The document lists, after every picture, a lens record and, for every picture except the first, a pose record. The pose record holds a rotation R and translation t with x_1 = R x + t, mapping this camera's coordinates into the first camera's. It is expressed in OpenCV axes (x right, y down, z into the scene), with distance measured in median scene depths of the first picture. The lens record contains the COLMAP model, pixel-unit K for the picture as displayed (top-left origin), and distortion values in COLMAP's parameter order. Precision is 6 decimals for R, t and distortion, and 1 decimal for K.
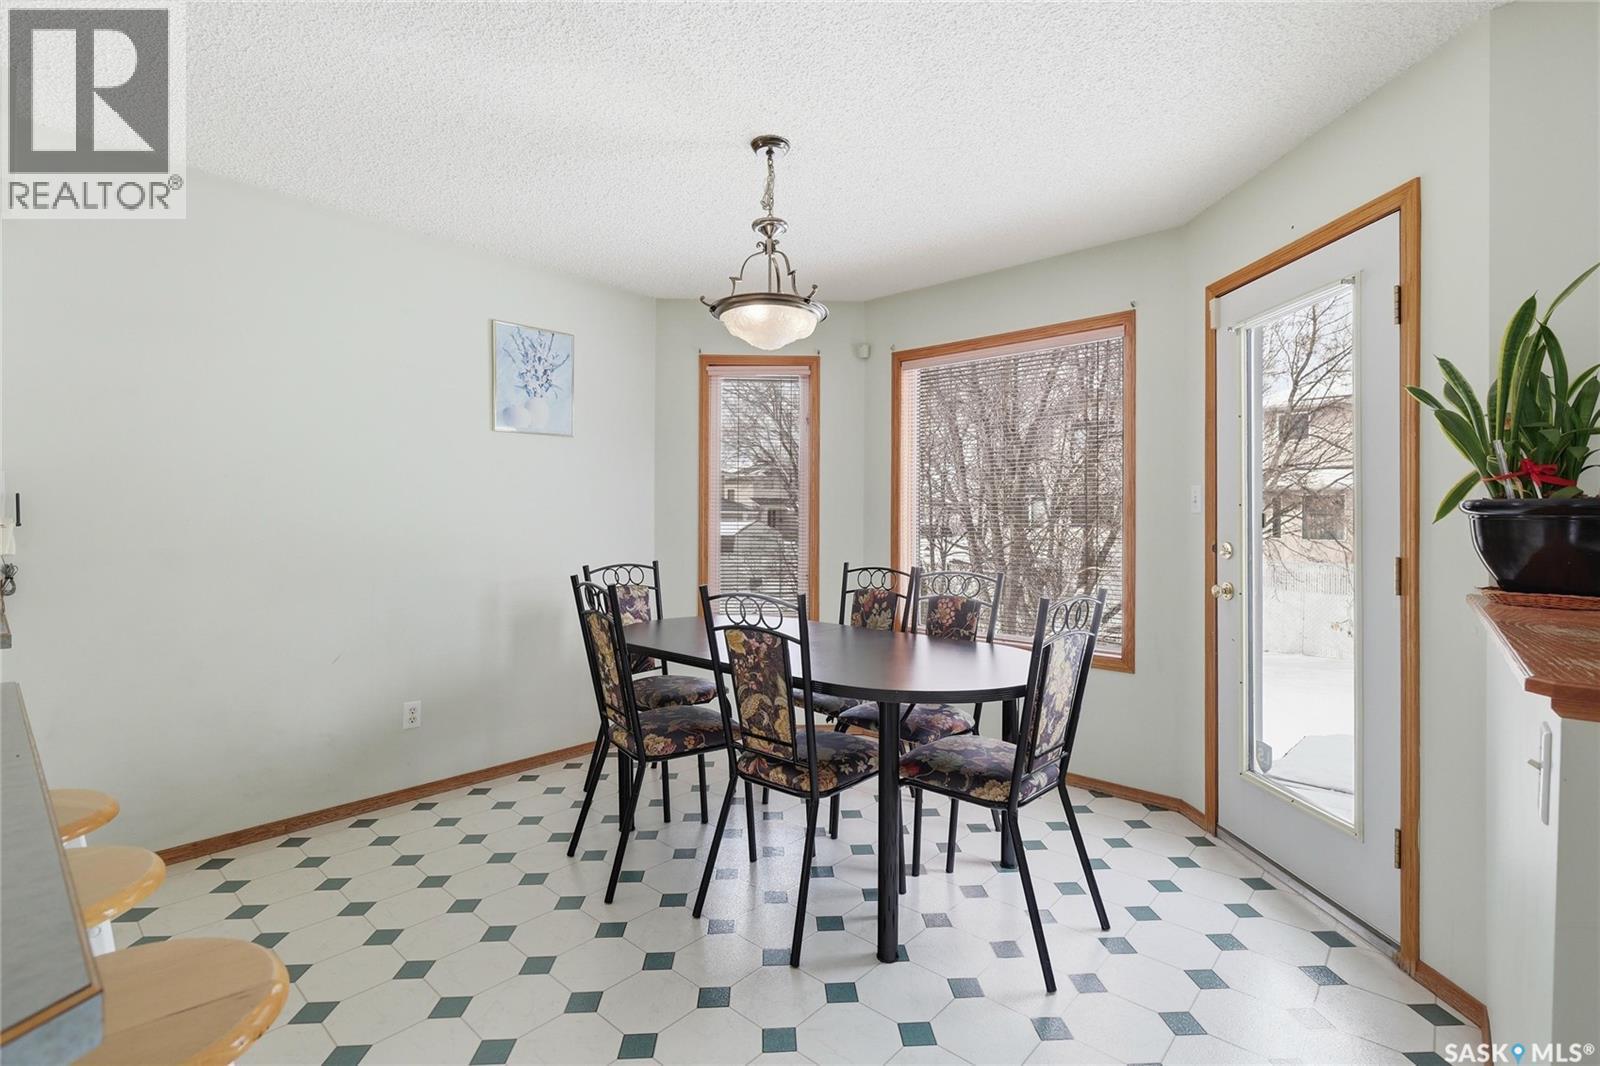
lens RADIAL K [[712.7, 0, 803.8], [0, 712.7, 519.2], [0, 0, 1]] dist [-0.023965, -0.000063]
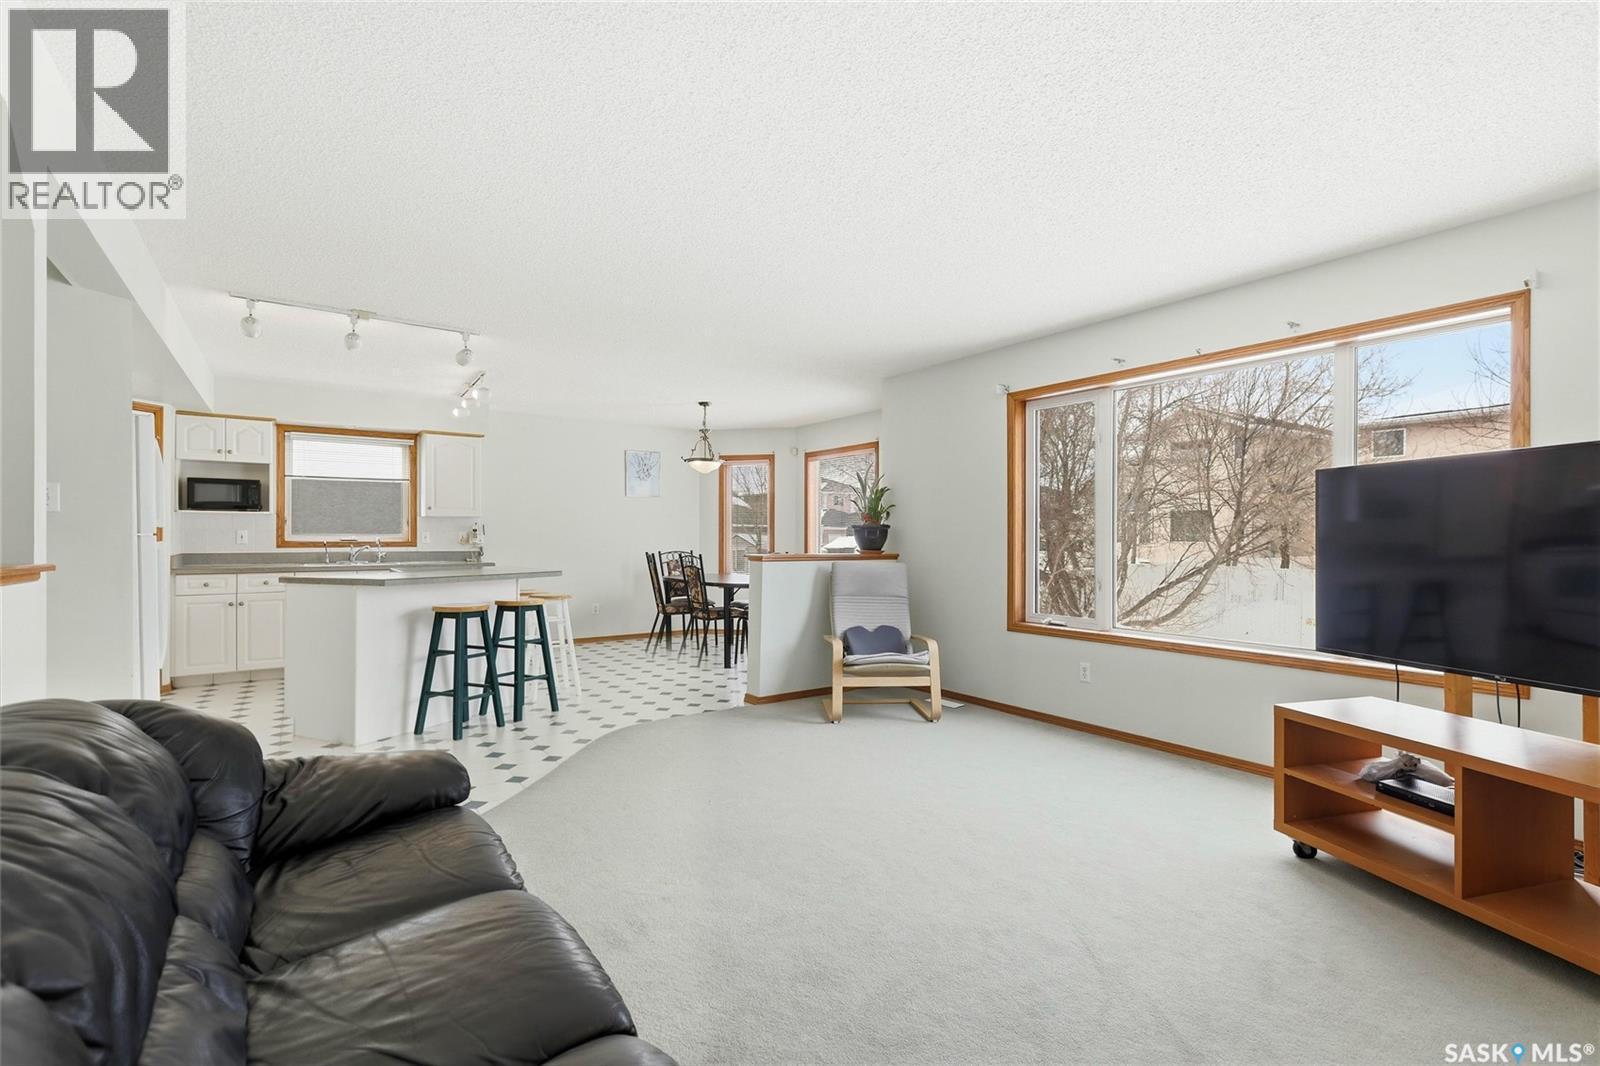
lens RADIAL K [[728.5, 0, 800.0], [0, 728.5, 533.0], [0, 0, 1]] dist [-0.000118, 0.000040]
pose [[0.970697, 0.000807, -0.240307, 0.753327], [-0.002288, 0.999980, -0.005882, 0.014872], [0.240298, 0.006259, 0.970679, -1.298751]]
